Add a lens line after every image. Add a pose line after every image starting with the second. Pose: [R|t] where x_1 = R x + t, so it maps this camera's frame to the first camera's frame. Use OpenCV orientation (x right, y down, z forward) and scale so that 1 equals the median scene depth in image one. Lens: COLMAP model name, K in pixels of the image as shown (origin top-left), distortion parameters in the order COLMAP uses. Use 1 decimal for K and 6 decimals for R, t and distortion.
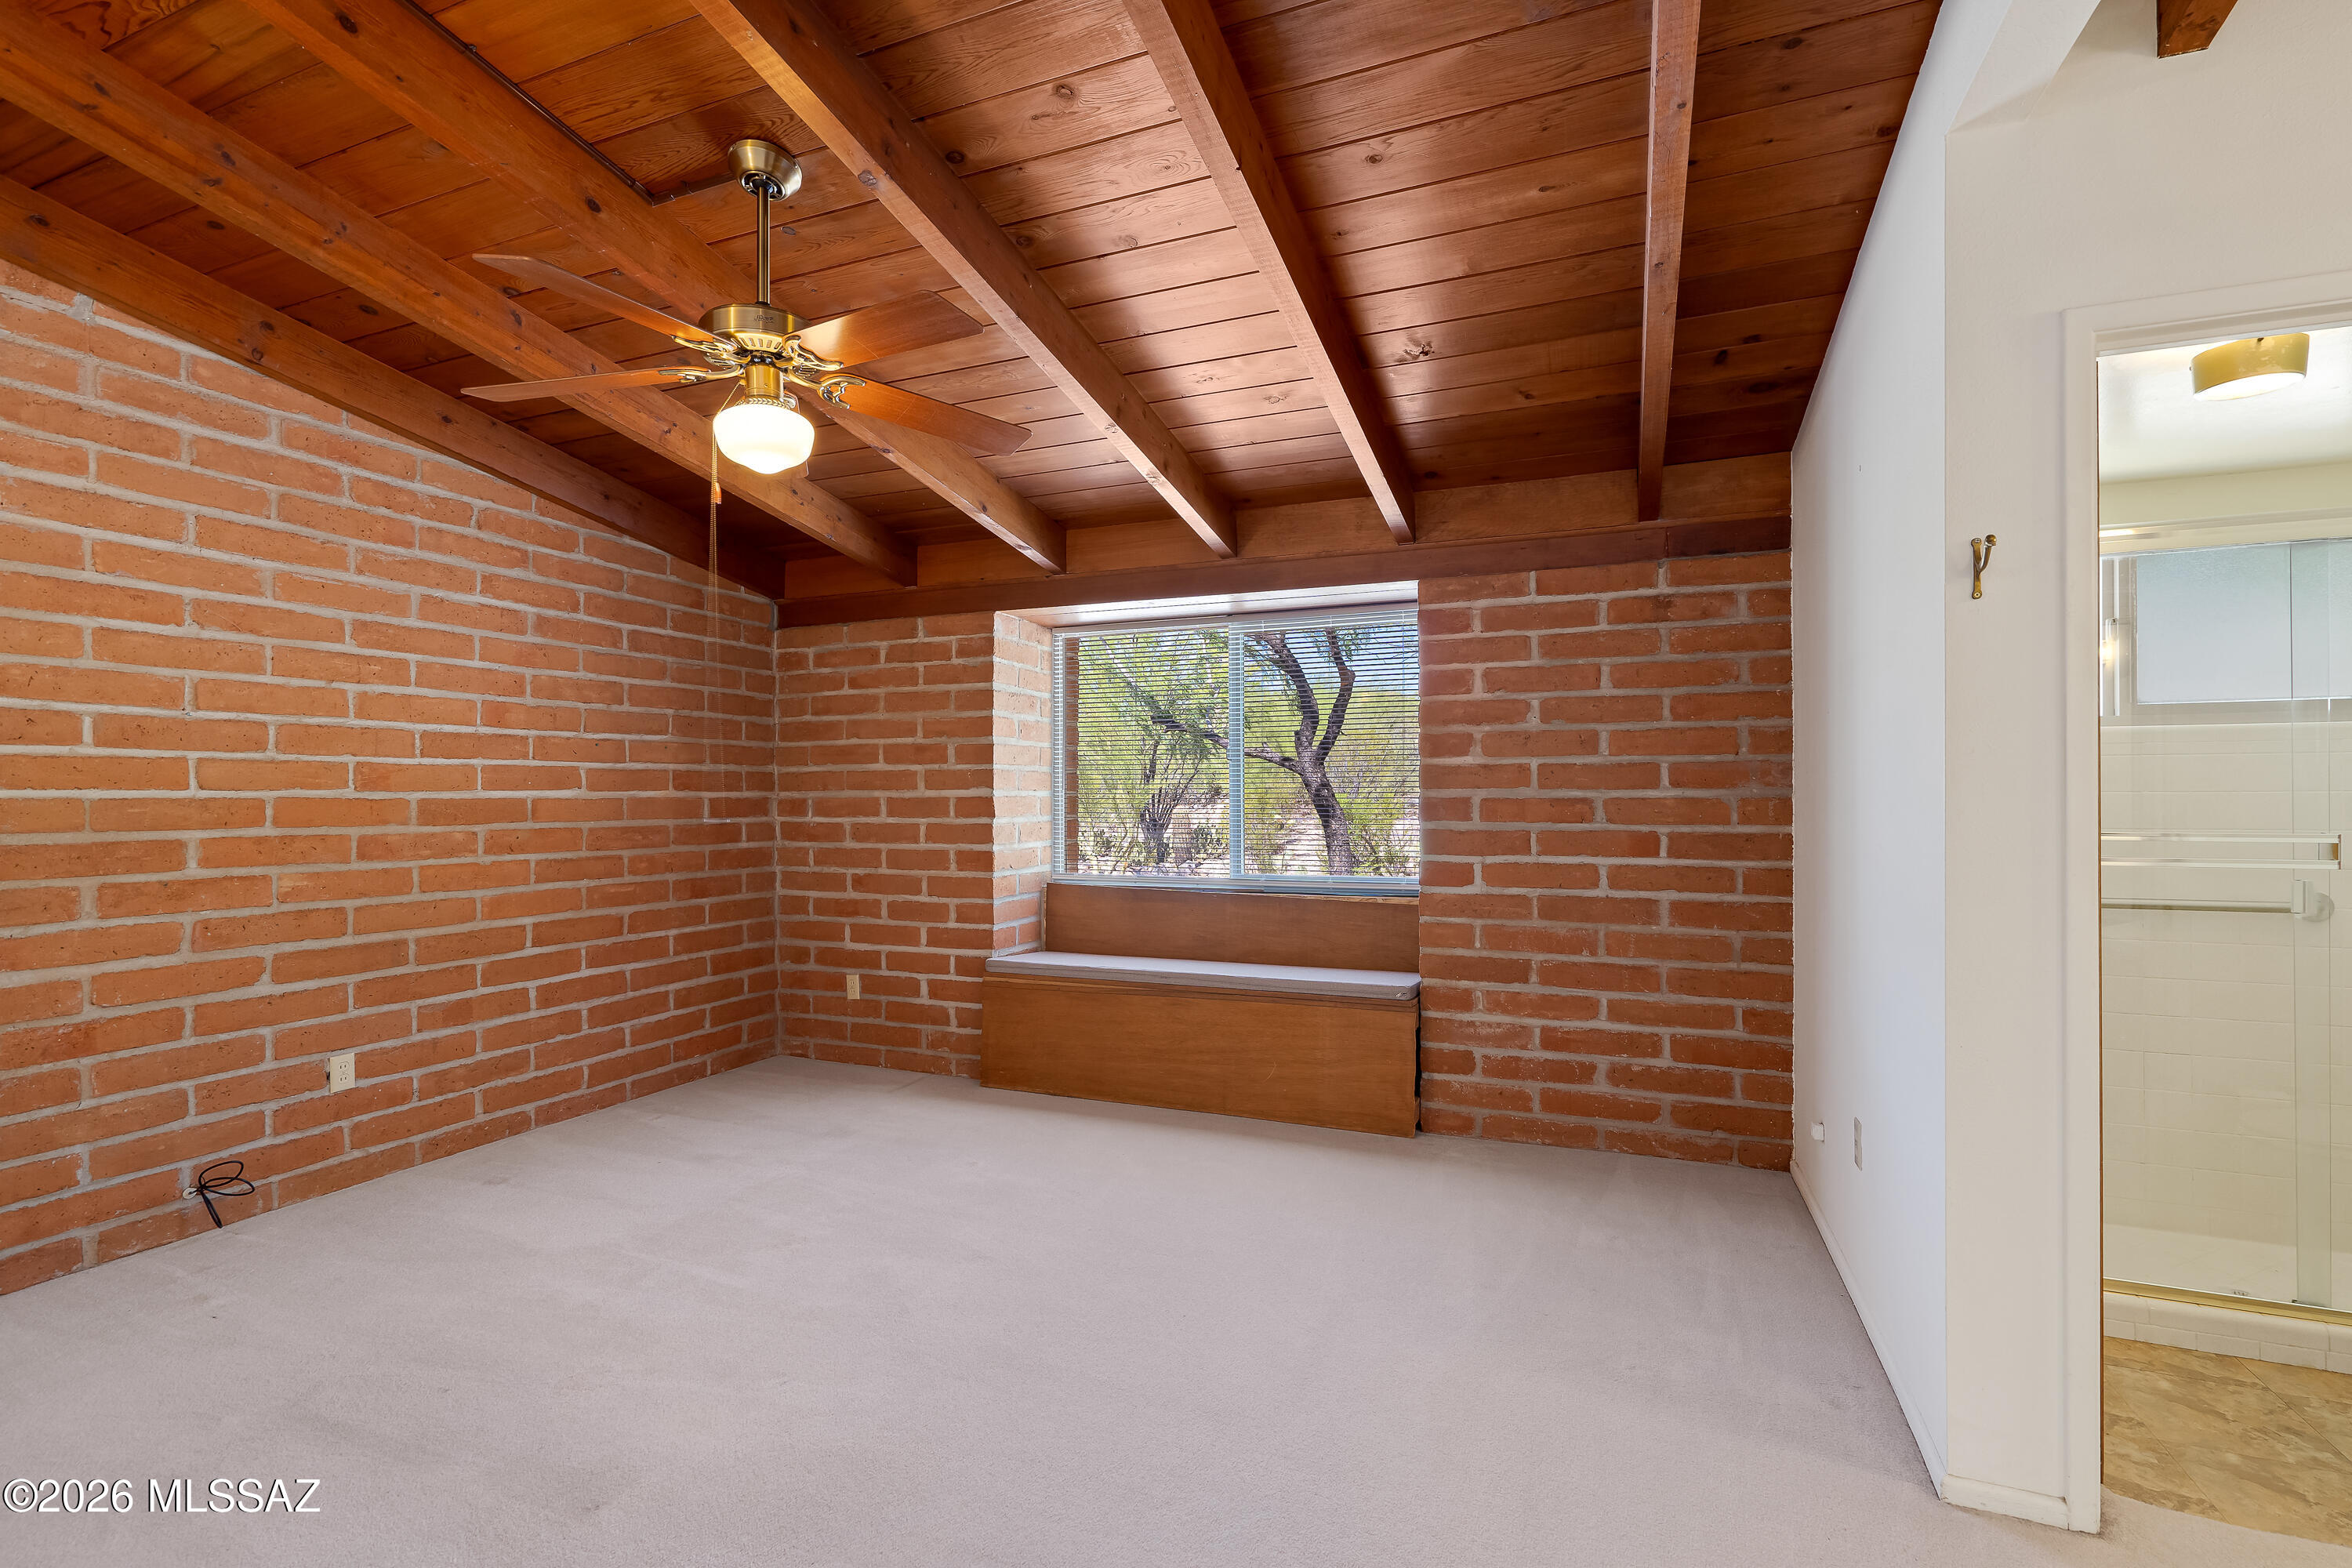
lens RADIAL K [[1070.9, 0, 1172.2], [0, 1070.9, 790.2], [0, 0, 1]] dist [-0.008272, 0.004925]
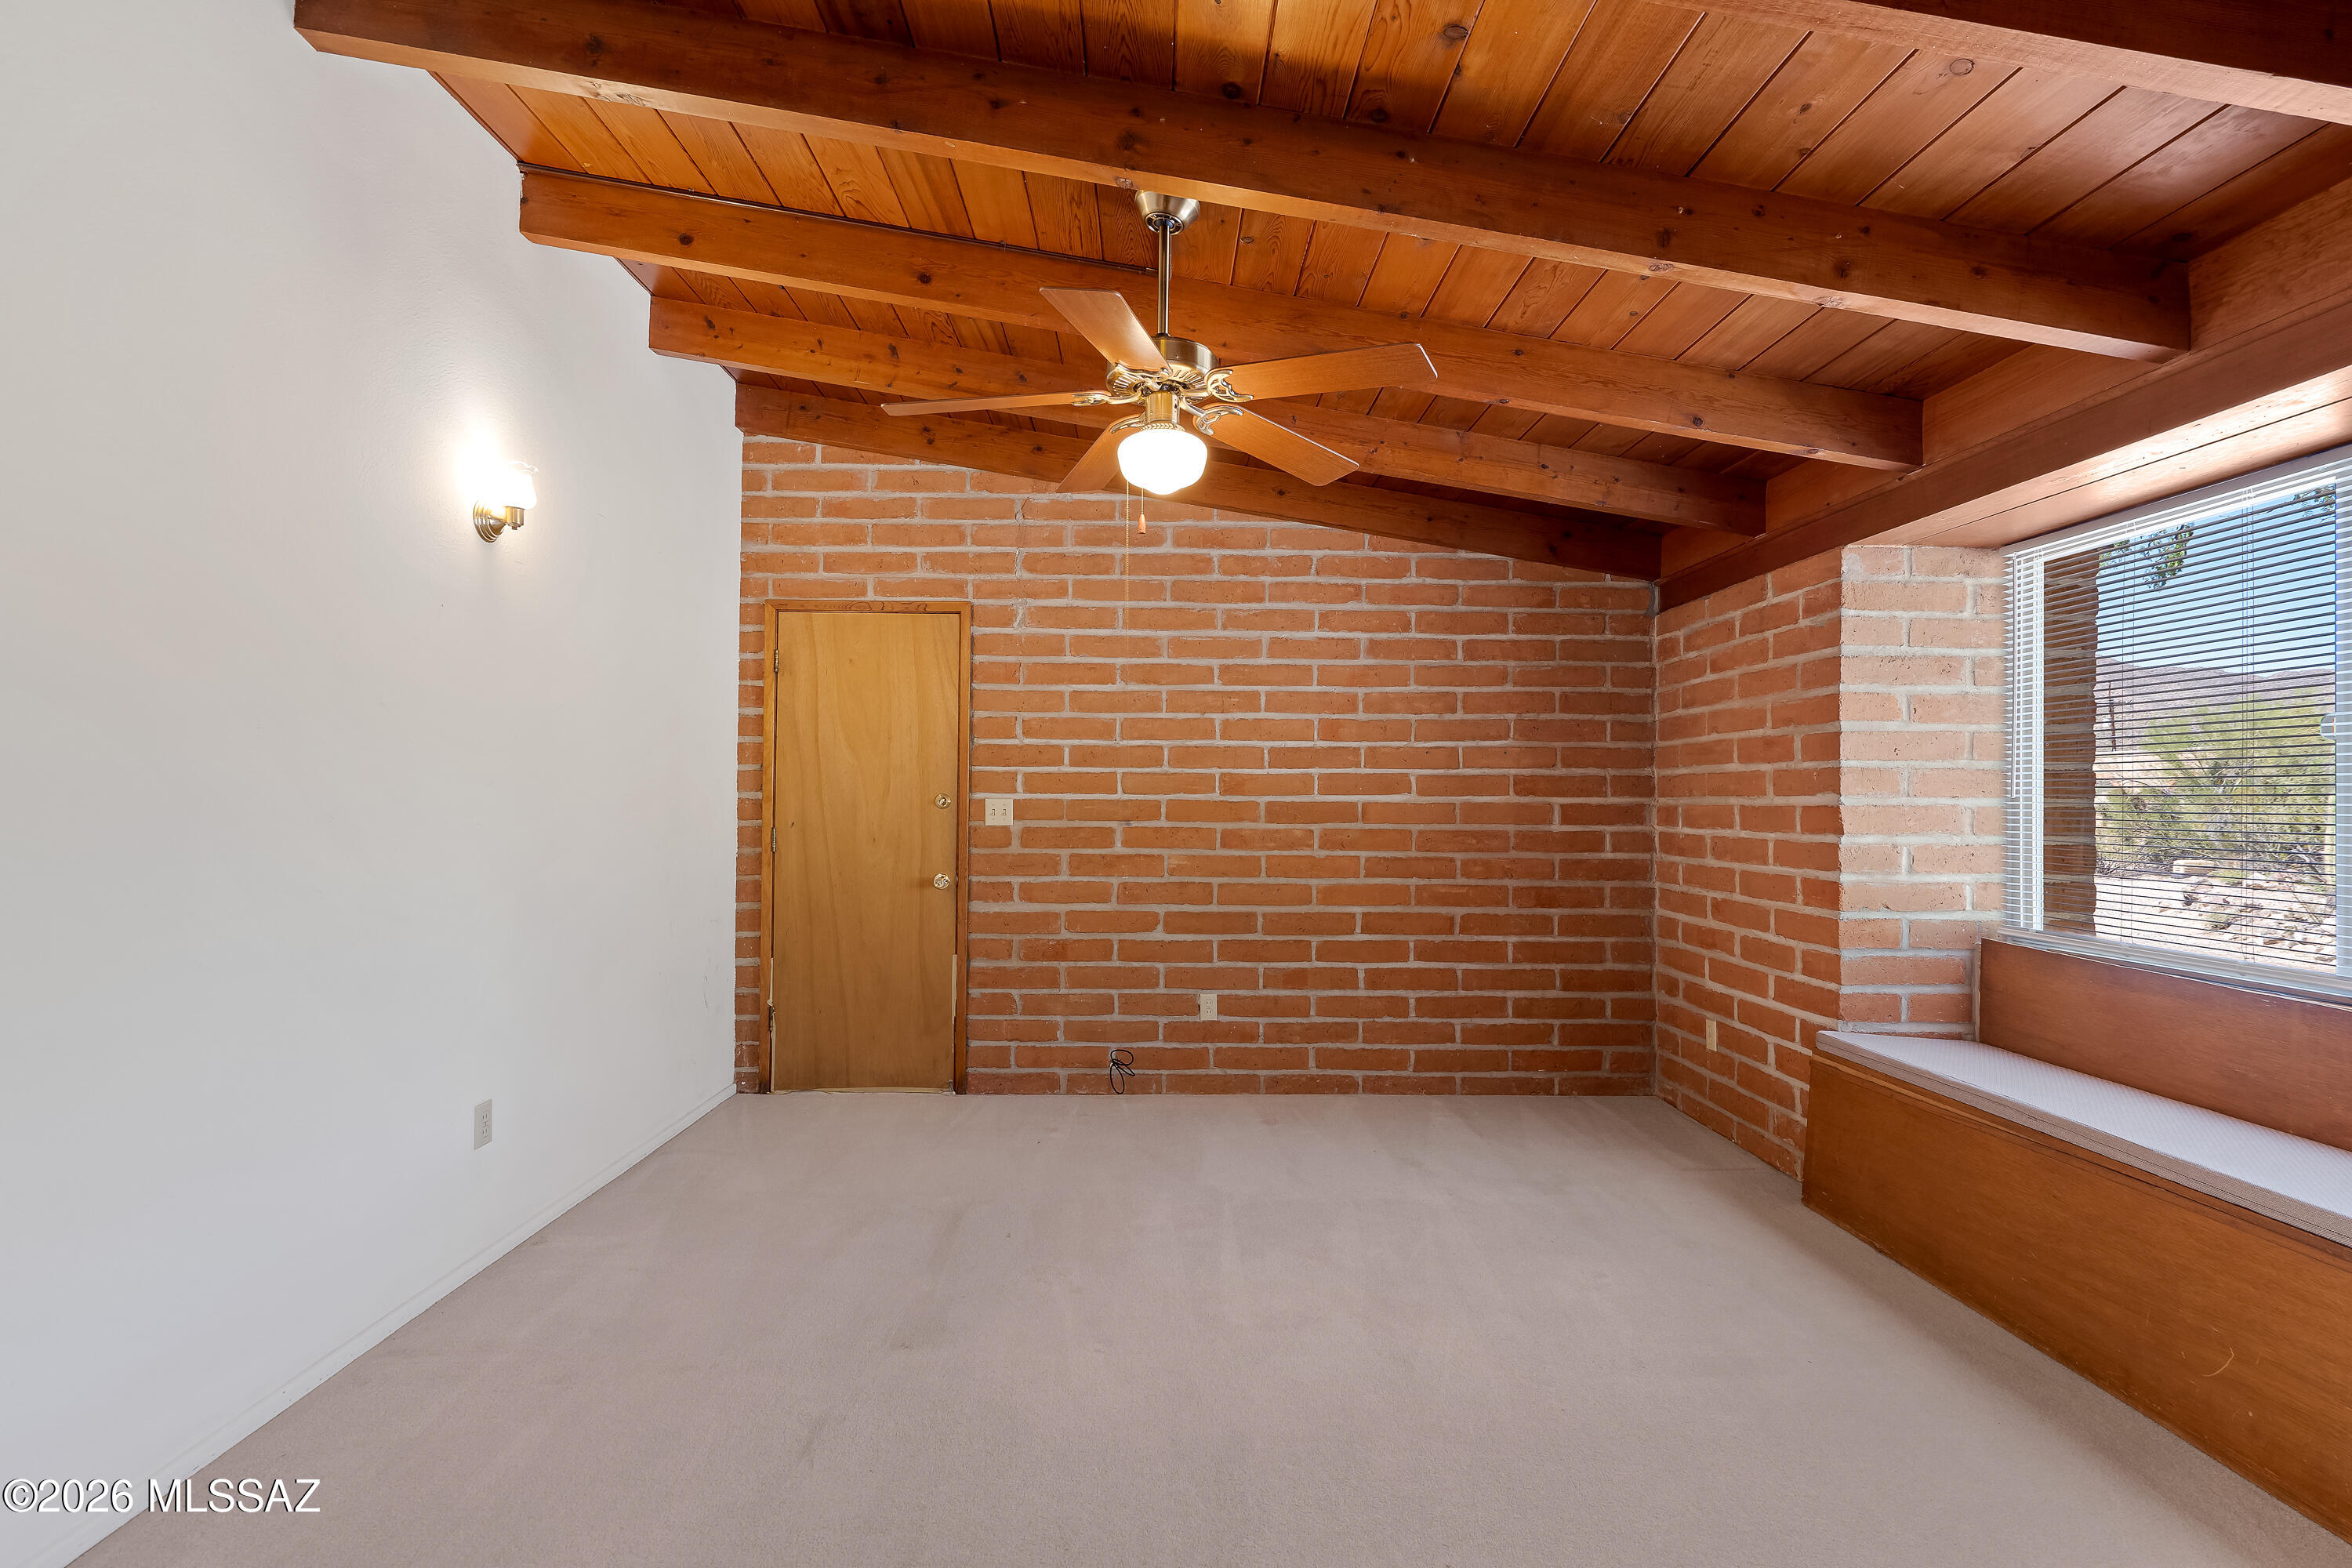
lens RADIAL K [[1070.9, 0, 1172.2], [0, 1070.9, 790.2], [0, 0, 1]] dist [-0.008272, 0.004925]
pose [[0.399838, -0.002062, -0.916584, 0.318540], [-0.003159, 0.999988, -0.003627, -0.000292], [0.916580, 0.004345, 0.399827, 0.317545]]
